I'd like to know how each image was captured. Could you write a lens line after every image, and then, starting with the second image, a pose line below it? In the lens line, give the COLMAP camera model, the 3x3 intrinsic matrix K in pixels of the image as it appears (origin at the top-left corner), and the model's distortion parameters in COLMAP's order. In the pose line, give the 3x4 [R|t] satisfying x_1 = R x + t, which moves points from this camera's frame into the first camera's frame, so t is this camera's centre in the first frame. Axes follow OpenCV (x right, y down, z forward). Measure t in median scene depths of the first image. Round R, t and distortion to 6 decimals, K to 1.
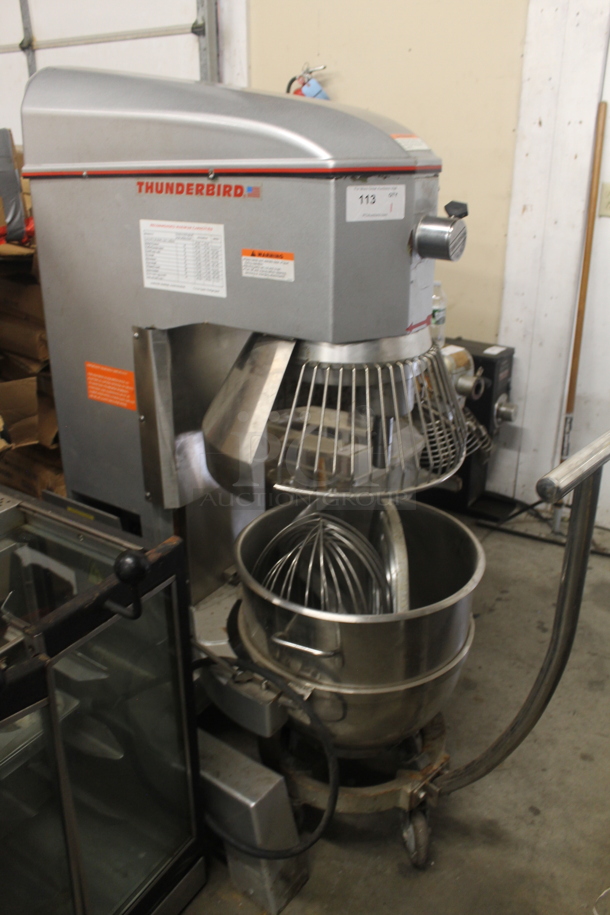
lens RADIAL K [[795.7, 0, 305.0], [0, 795.7, 457.5], [0, 0, 1]] dist [-0.174923, 0.169409]
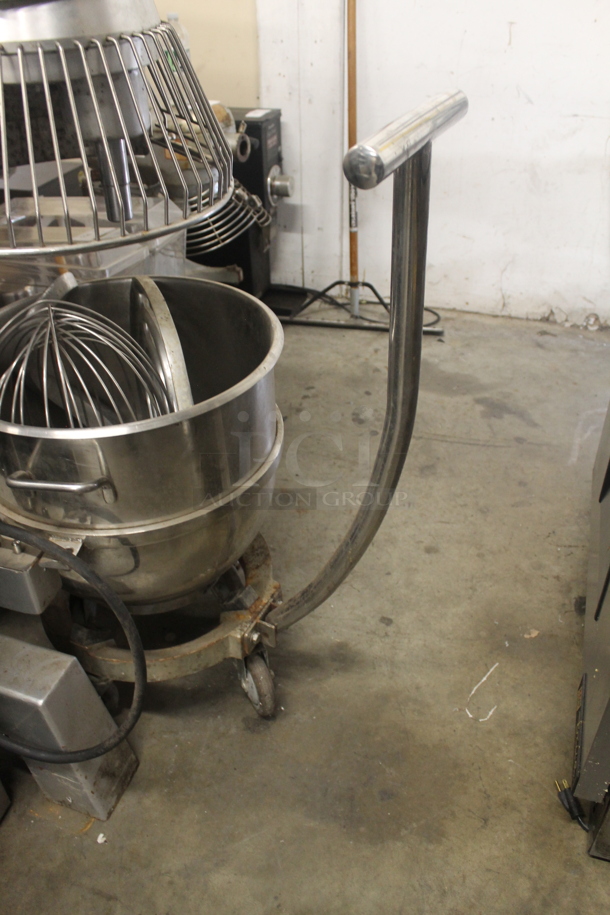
lens RADIAL K [[795.7, 0, 305.0], [0, 795.7, 457.5], [0, 0, 1]] dist [-0.174923, 0.169409]
pose [[0.953690, -0.193557, 0.230242, 0.045565], [0.142217, 0.964650, 0.221867, 0.076856], [-0.265047, -0.178848, 0.947504, 0.228072]]
